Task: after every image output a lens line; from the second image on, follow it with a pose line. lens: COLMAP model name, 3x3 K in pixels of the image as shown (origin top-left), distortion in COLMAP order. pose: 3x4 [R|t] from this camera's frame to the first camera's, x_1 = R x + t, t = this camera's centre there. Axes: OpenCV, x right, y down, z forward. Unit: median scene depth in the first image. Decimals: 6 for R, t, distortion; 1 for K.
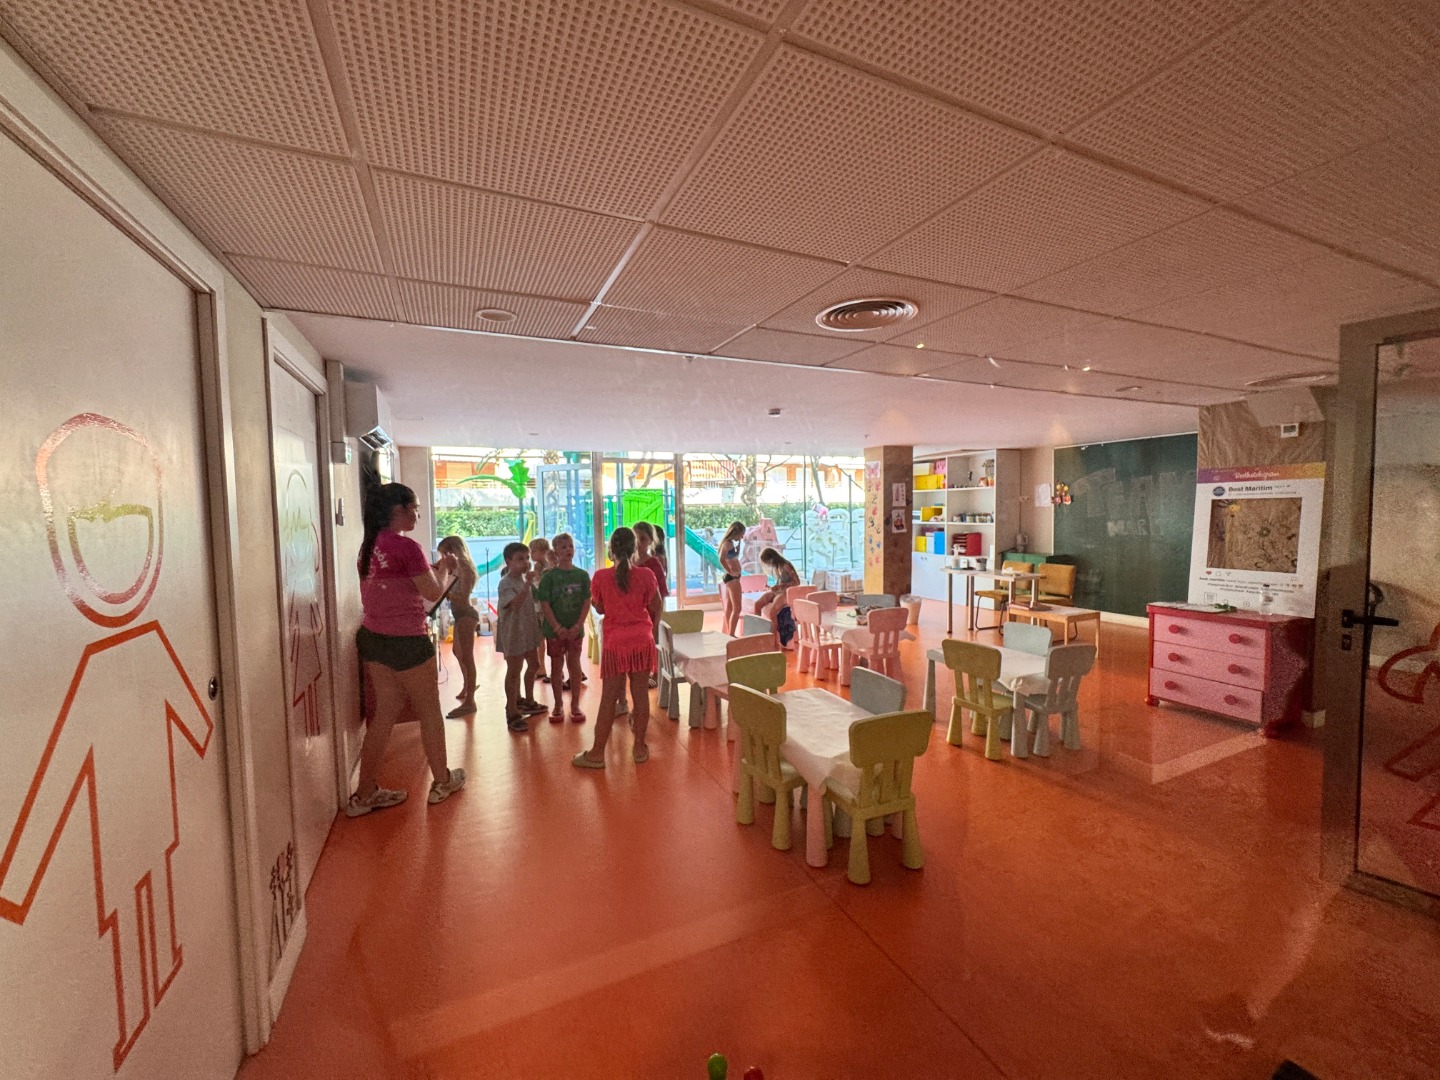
lens RADIAL K [[580.7, 0, 720.0], [0, 580.7, 540.0], [0, 0, 1]] dist [0.000094, 0.000003]
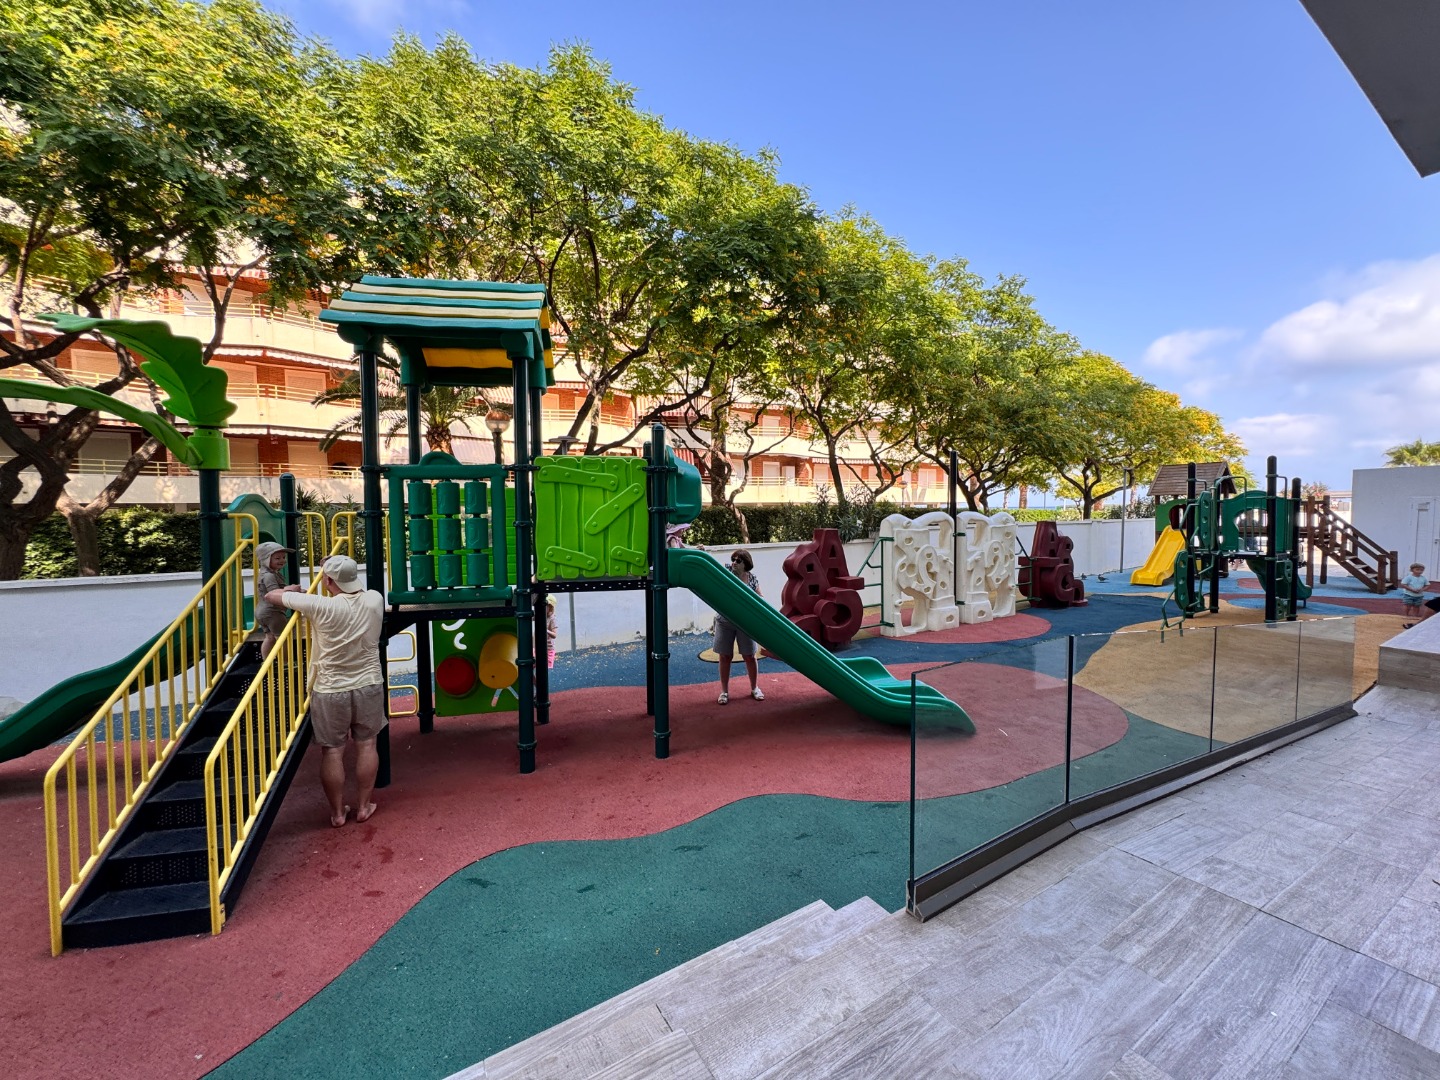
lens RADIAL K [[580.7, 0, 720.0], [0, 580.7, 540.0], [0, 0, 1]] dist [0.000094, 0.000003]
pose [[0.991248, 0.007235, 0.131817, -0.077408], [-0.006683, 0.999967, -0.004632, -0.022046], [-0.131846, 0.003710, 0.991263, 0.486872]]
